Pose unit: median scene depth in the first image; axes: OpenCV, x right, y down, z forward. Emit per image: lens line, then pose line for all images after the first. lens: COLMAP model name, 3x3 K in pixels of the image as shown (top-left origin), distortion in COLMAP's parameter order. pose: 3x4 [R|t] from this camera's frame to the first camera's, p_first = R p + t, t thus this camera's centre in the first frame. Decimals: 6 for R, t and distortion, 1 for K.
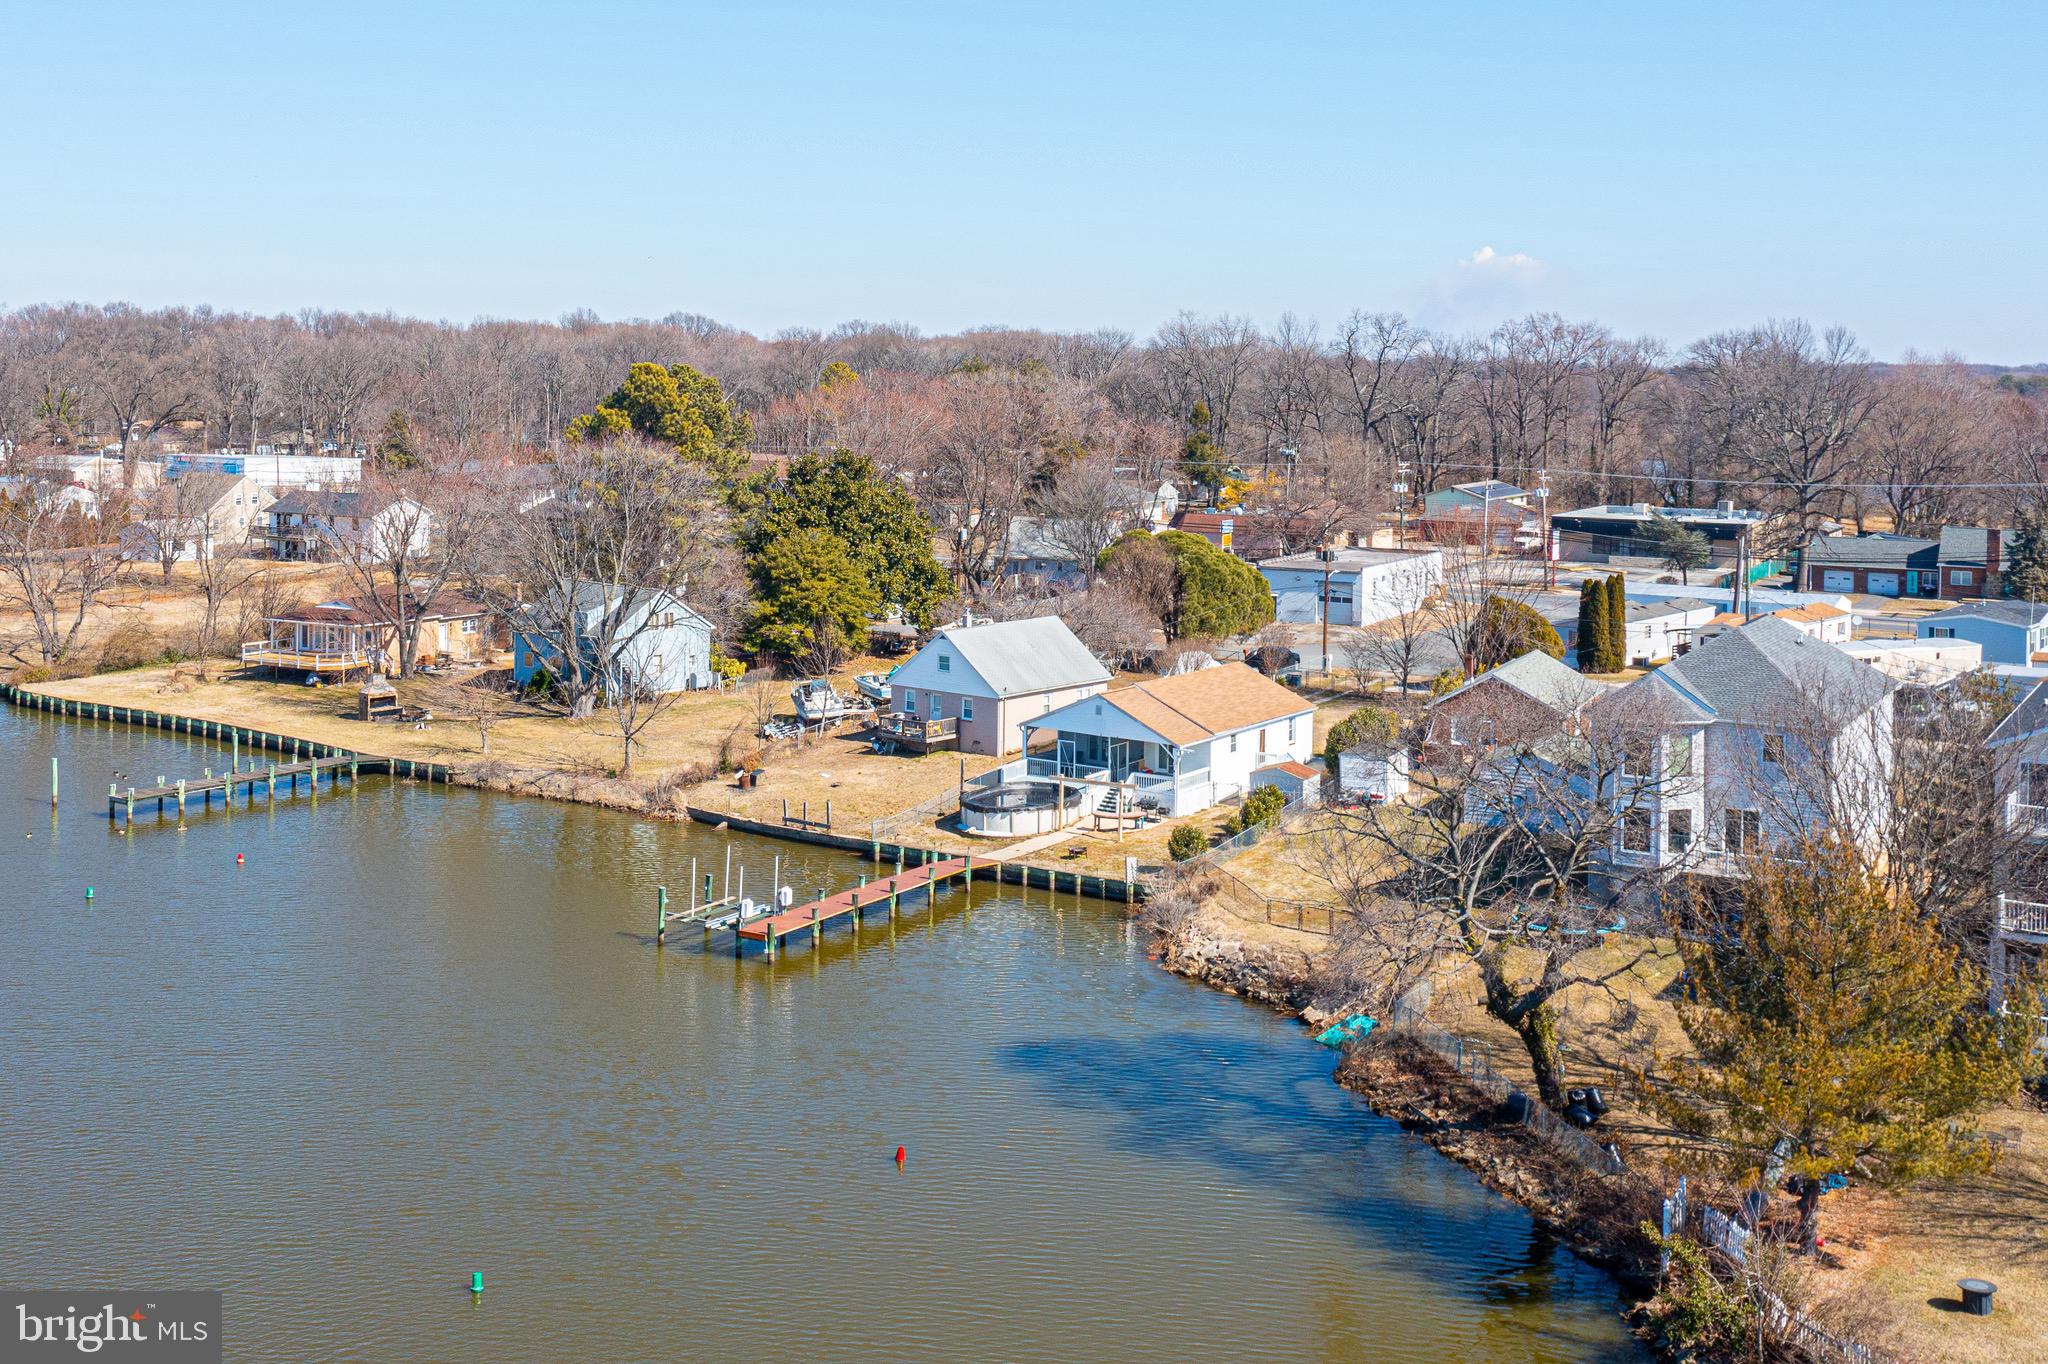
lens RADIAL K [[2251.2, 0, 867.3], [0, 2251.2, 398.8], [0, 0, 1]] dist [-0.007040, 0.003347]
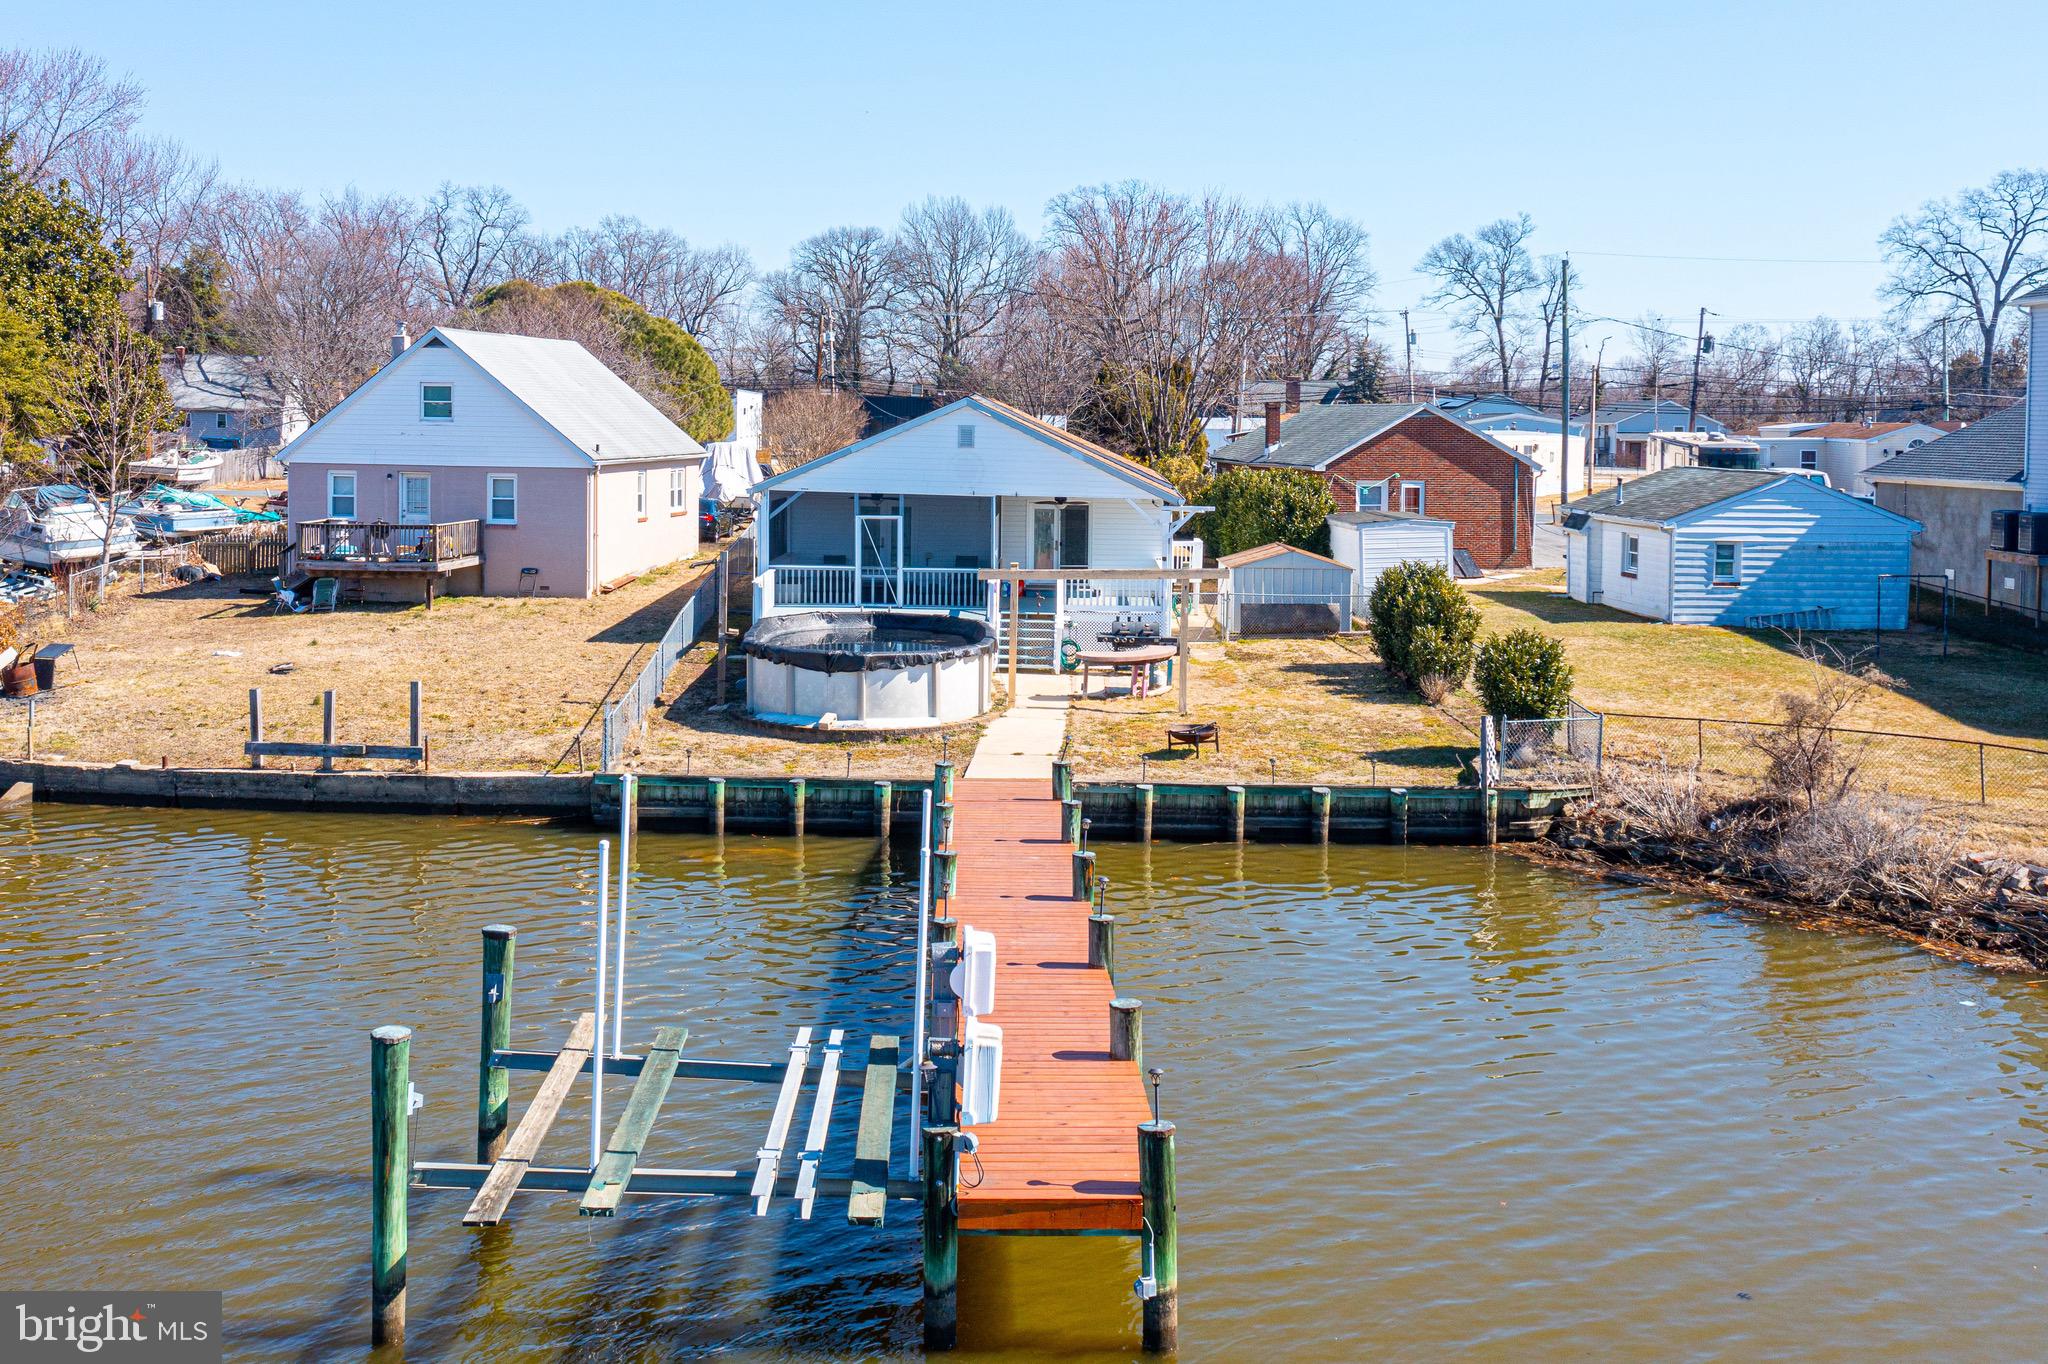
lens RADIAL K [[2029.9, 0, 1015.6], [0, 2029.9, 502.7], [0, 0, 1]] dist [-0.021146, 0.000674]
pose [[0.820464, -0.023648, 0.571209, -0.097743], [0.002547, 0.999285, 0.037711, 0.119088], [-0.571692, -0.029486, 0.819938, 0.590341]]
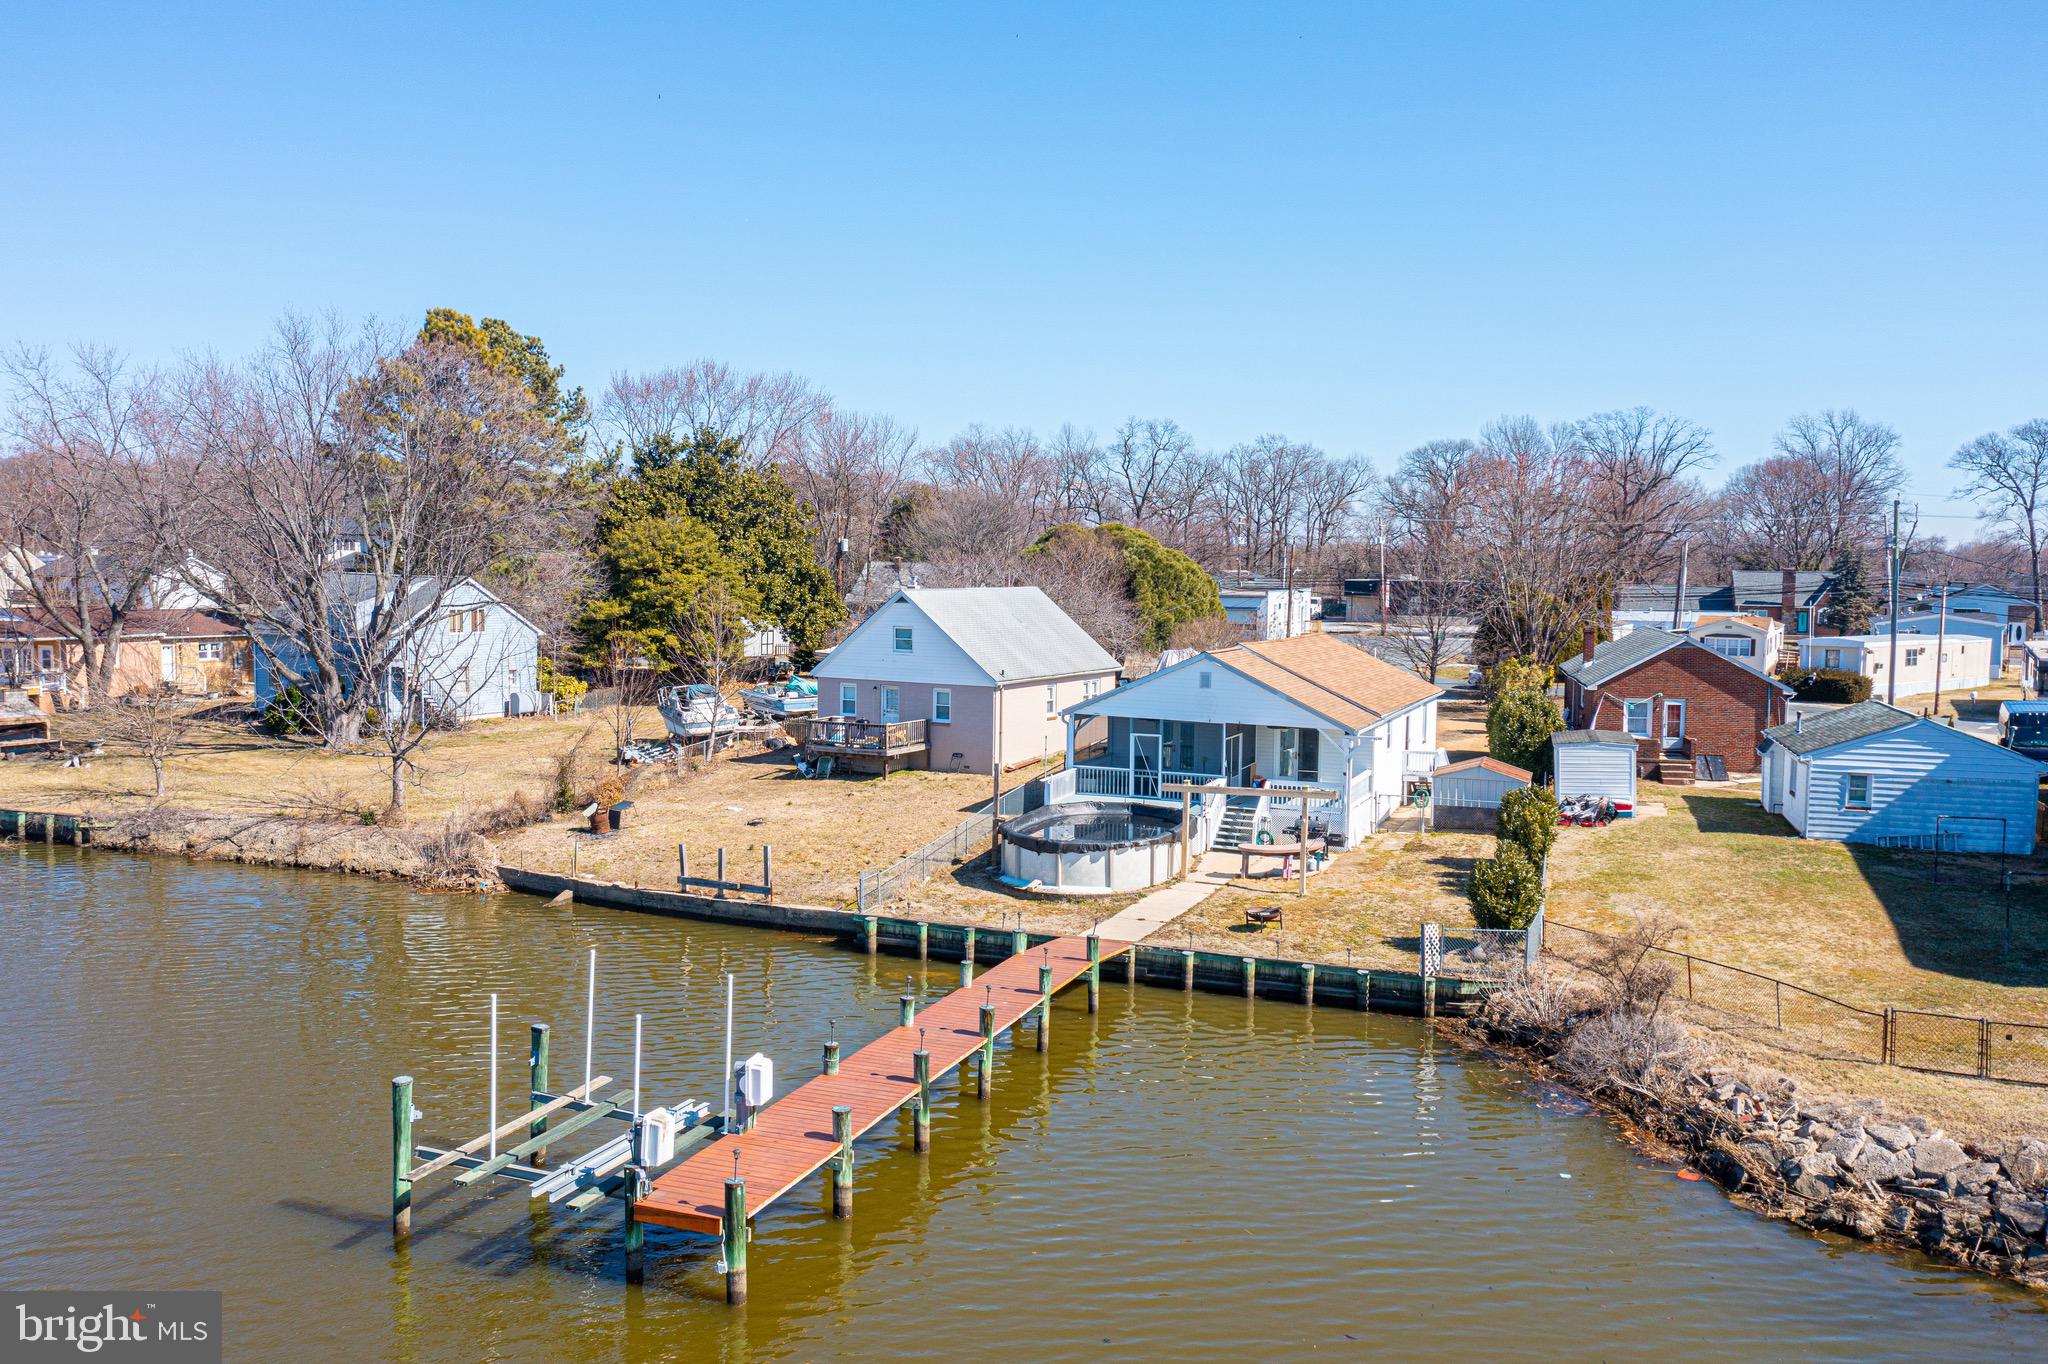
lens RADIAL K [[1607.2, 0, 1019.0], [0, 1607.2, 665.7], [0, 0, 1]] dist [-0.022096, 0.002447]
pose [[0.975431, -0.012479, 0.219951, -0.035838], [0.000965, 0.998627, 0.052375, 0.097533], [-0.220302, -0.050876, 0.974104, 0.515990]]
